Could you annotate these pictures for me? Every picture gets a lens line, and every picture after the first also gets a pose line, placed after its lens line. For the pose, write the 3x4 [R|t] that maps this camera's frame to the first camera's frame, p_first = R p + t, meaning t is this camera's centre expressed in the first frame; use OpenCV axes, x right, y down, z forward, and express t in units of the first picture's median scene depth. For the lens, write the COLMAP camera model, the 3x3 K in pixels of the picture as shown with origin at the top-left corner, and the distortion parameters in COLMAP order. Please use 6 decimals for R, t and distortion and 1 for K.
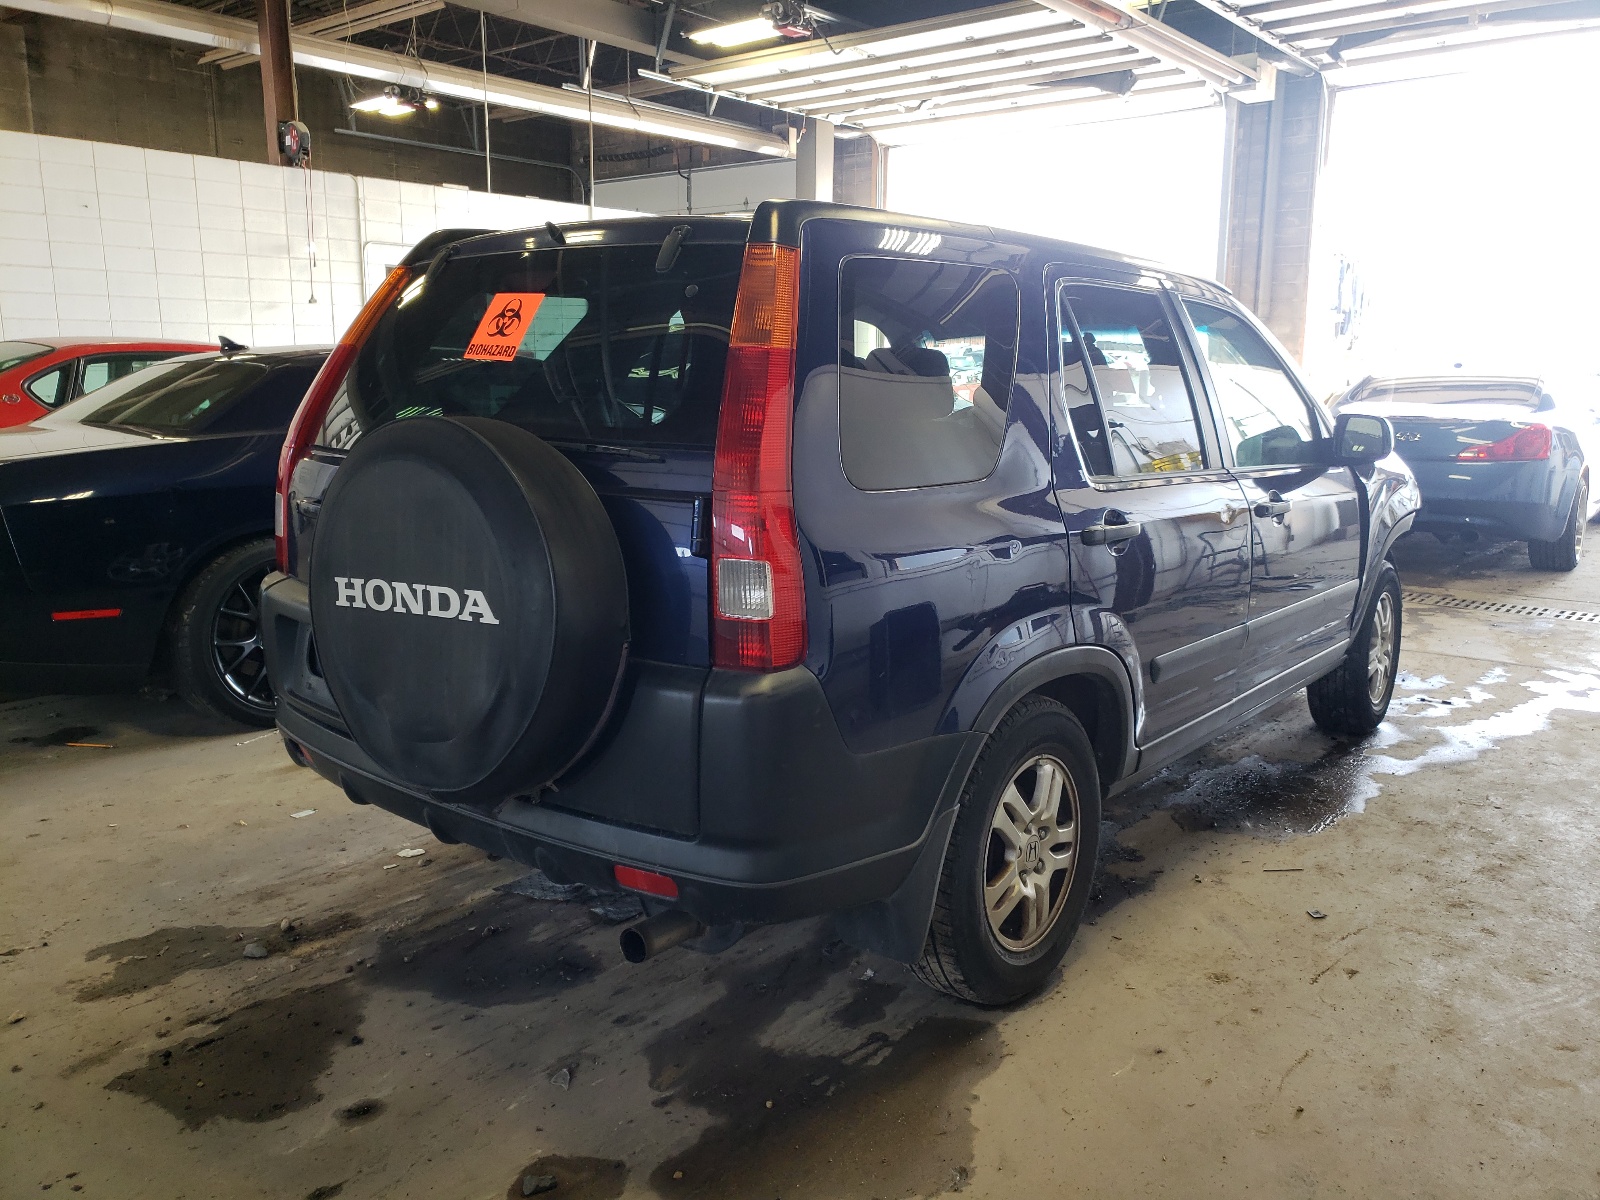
lens RADIAL K [[1281.8, 0, 837.3], [0, 1281.8, 605.9], [0, 0, 1]] dist [-0.005739, -0.006662]
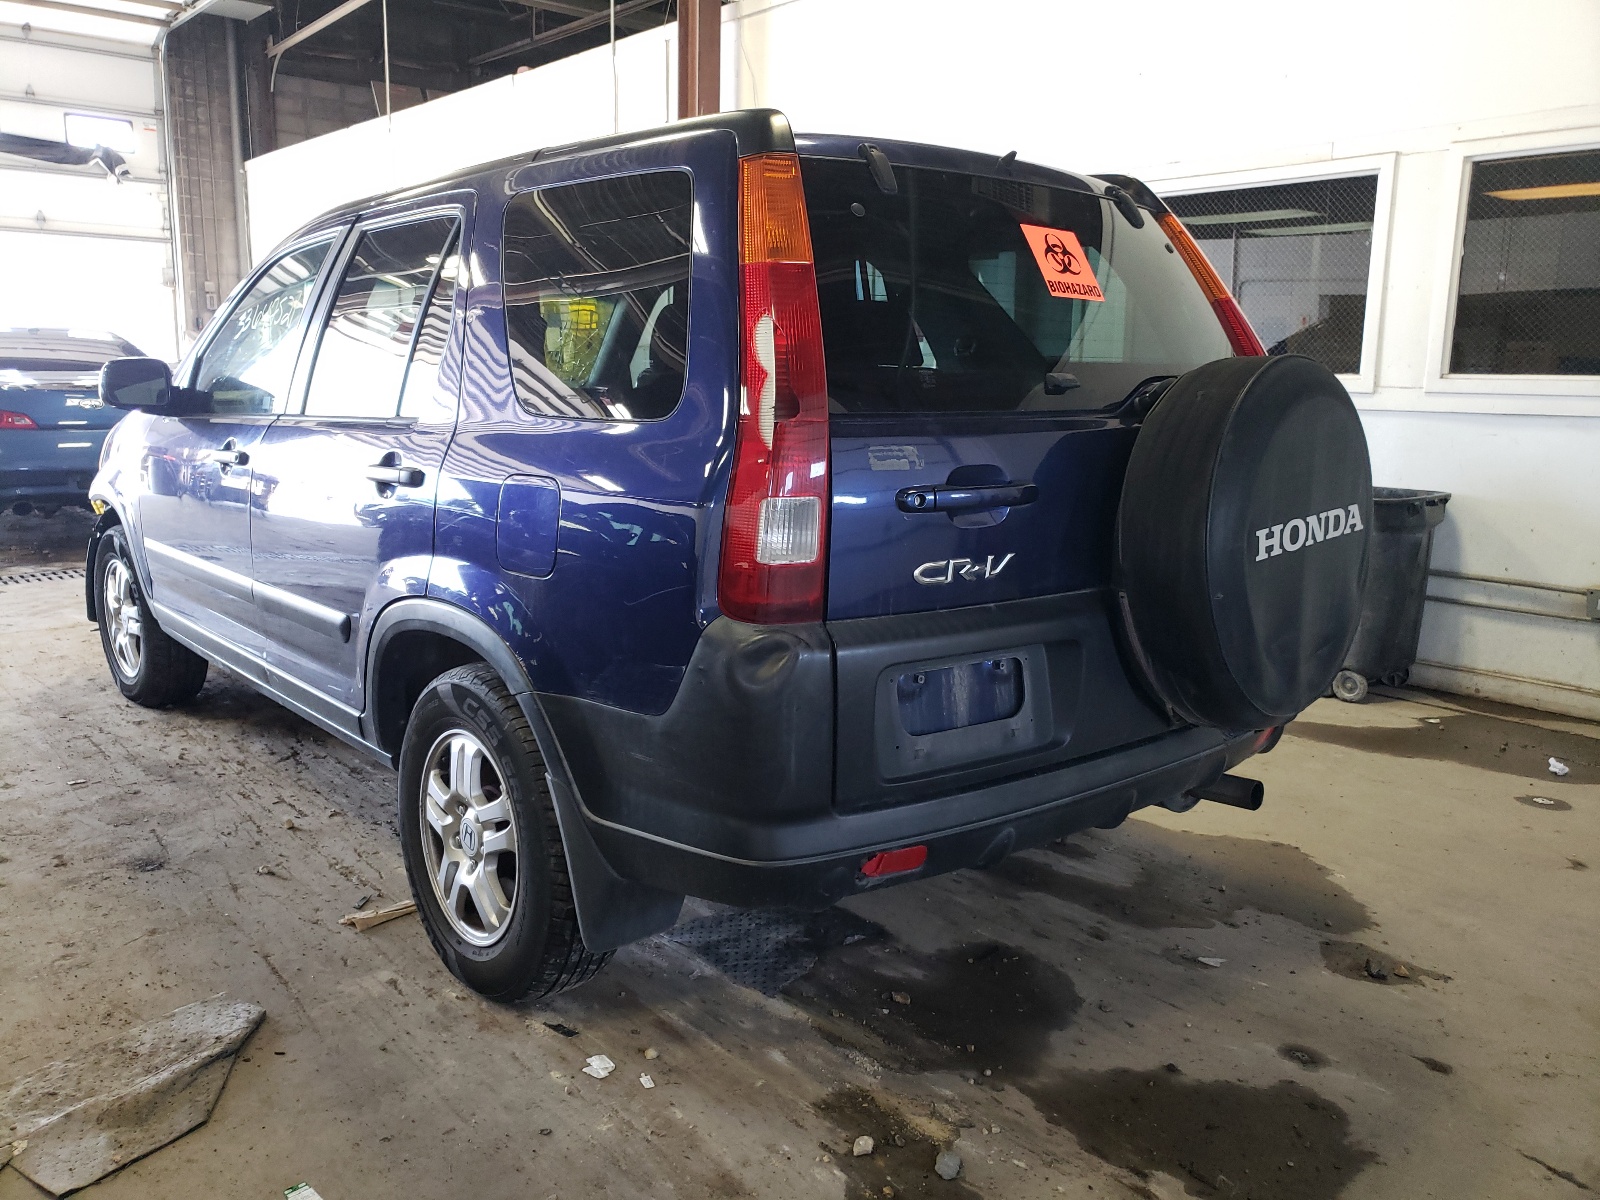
lens RADIAL K [[1234.1, 0, 800.0], [0, 1234.1, 600.0], [0, 0, 1]] dist [0.015035, -0.003169]
pose [[0.186776, -0.189886, 0.963877, -1.333376], [0.174769, 0.971914, 0.157604, -0.173922], [-0.966732, 0.139019, 0.214716, 1.142531]]
